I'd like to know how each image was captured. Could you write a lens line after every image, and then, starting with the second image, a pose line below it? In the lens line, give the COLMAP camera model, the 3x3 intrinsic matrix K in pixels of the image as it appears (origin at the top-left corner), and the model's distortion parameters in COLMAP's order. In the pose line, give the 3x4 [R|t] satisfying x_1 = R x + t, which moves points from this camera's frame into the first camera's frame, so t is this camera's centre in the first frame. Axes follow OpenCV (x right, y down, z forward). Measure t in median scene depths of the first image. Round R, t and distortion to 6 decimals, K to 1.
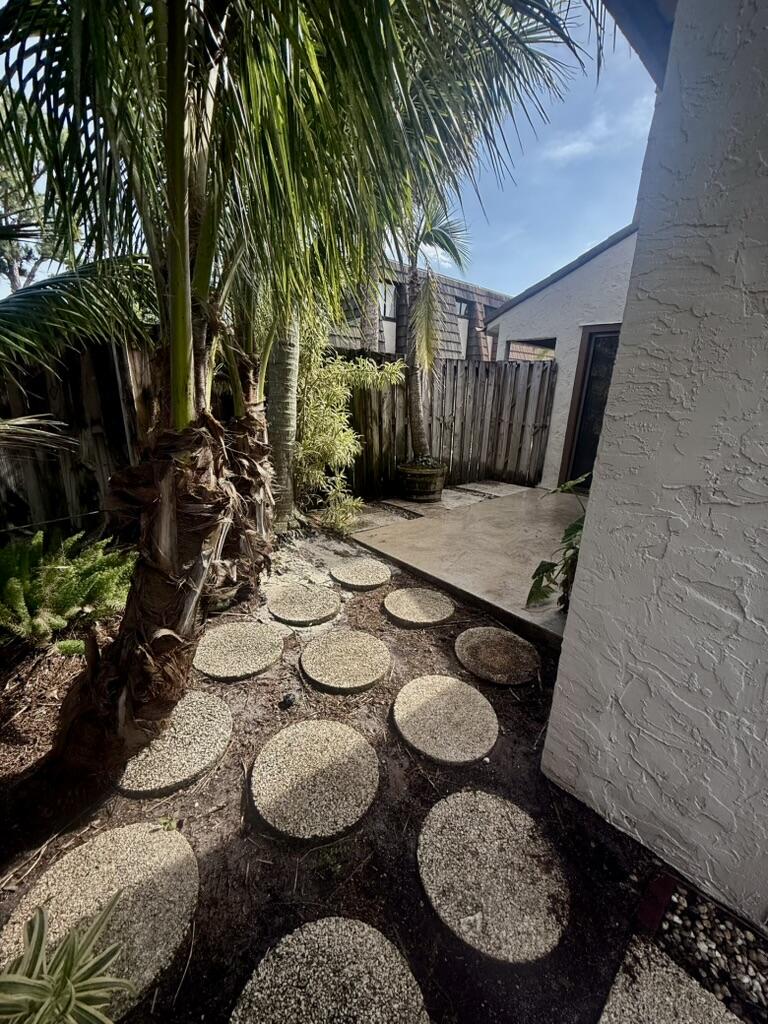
lens RADIAL K [[405.3, 0, 384.0], [0, 405.3, 512.0], [0, 0, 1]] dist [-0.001654, -0.000510]
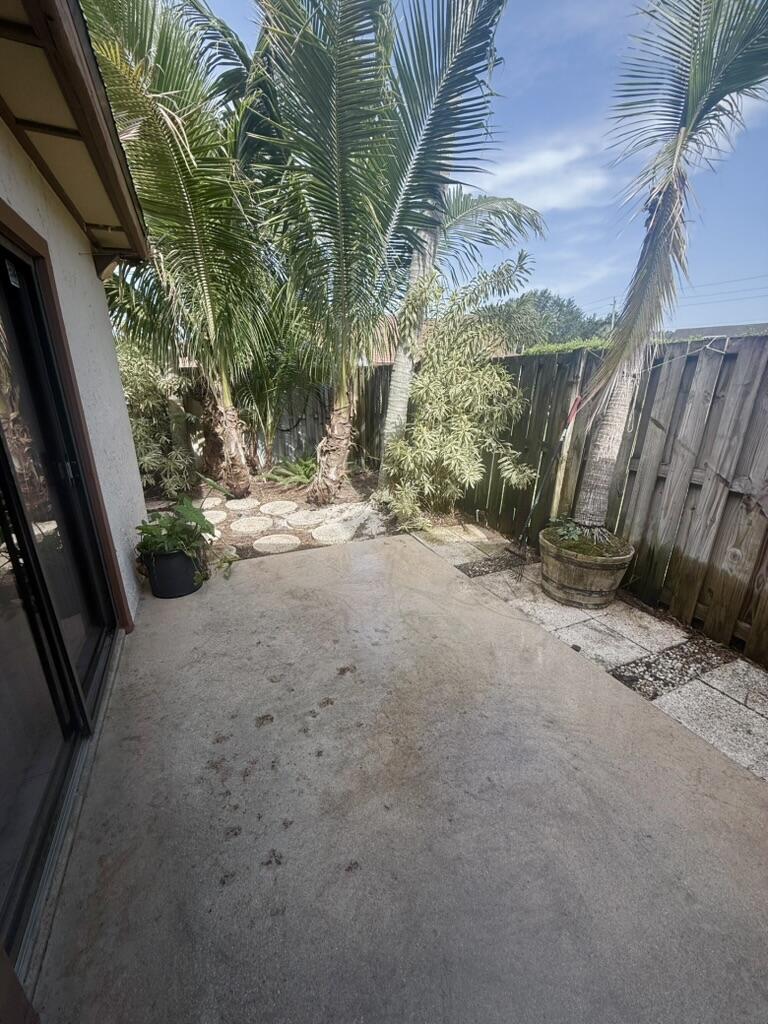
lens RADIAL K [[405.3, 0, 384.0], [0, 405.3, 512.0], [0, 0, 1]] dist [-0.001654, -0.000510]
pose [[-0.283877, 0.263490, -0.921948, 0.637297], [-0.283182, 0.895577, 0.343148, -0.243591], [0.916091, 0.358491, -0.179618, 0.758821]]
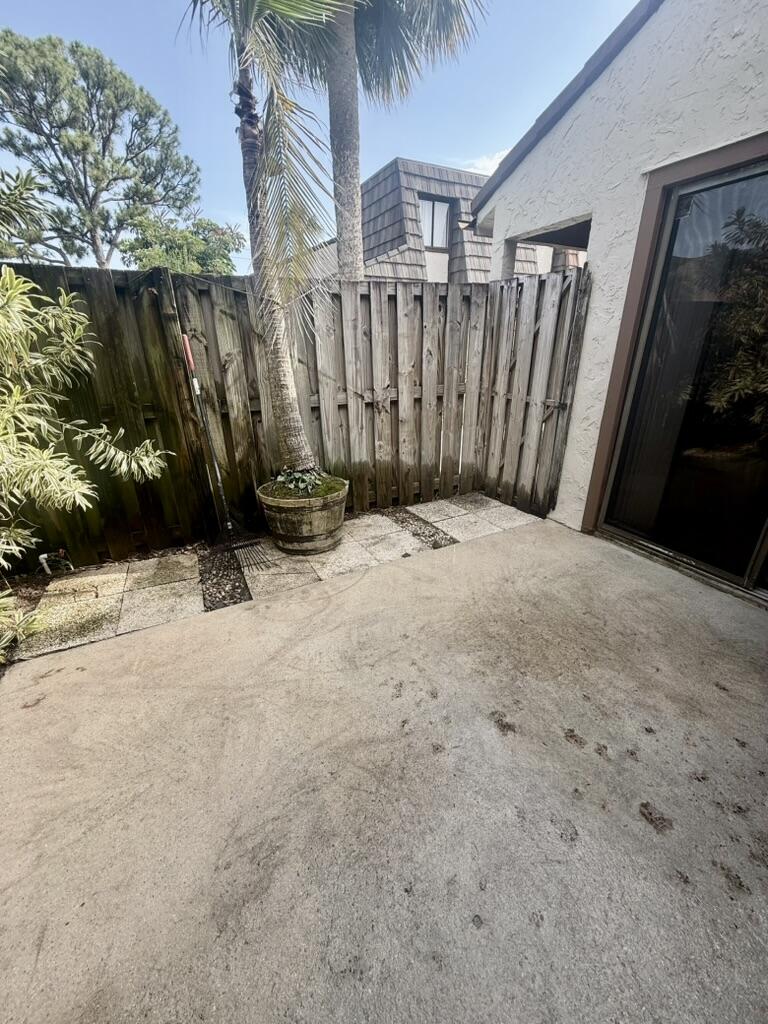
lens RADIAL K [[405.3, 0, 384.0], [0, 405.3, 512.0], [0, 0, 1]] dist [-0.001654, -0.000510]
pose [[0.972261, 0.048621, -0.228789, 0.302970], [-0.025954, 0.994541, 0.101063, -0.125103], [0.232454, -0.092322, 0.968216, 0.442928]]
